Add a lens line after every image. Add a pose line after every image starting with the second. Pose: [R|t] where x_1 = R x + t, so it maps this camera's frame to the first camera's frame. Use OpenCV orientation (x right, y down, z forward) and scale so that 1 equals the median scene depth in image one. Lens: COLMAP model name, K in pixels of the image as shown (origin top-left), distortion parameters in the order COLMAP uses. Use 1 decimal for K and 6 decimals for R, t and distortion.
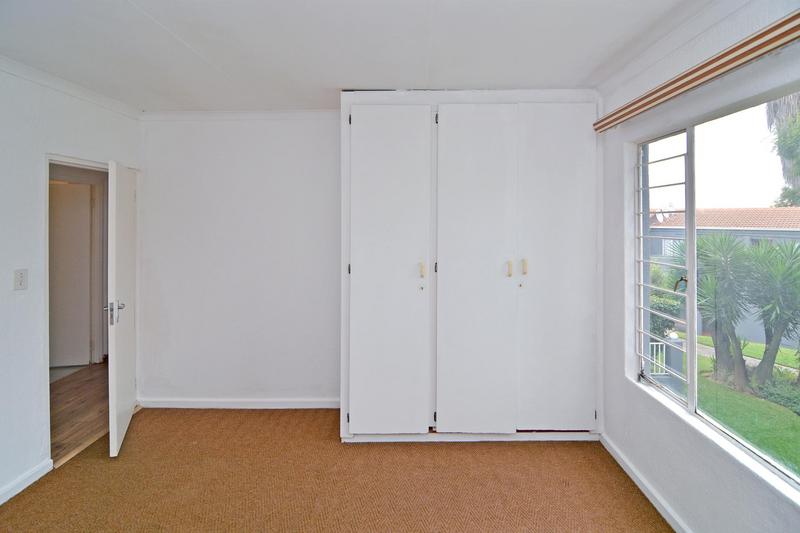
lens RADIAL K [[439.7, 0, 399.4], [0, 439.7, 229.4], [0, 0, 1]] dist [-0.000023, -0.001541]
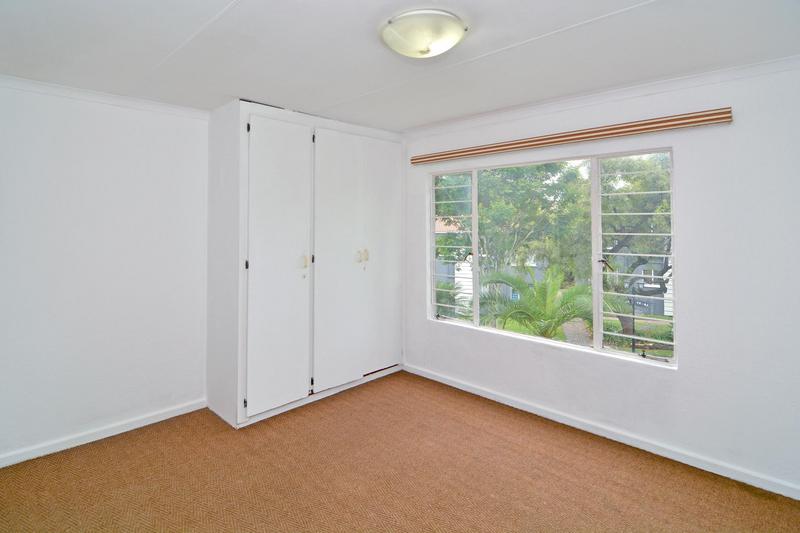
lens RADIAL K [[439.7, 0, 399.4], [0, 439.7, 229.4], [0, 0, 1]] dist [-0.000023, -0.001541]
pose [[0.680215, -0.003437, 0.733005, -0.657629], [0.012209, 0.999903, -0.006642, 0.015143], [-0.732911, 0.013468, 0.680191, -0.014228]]
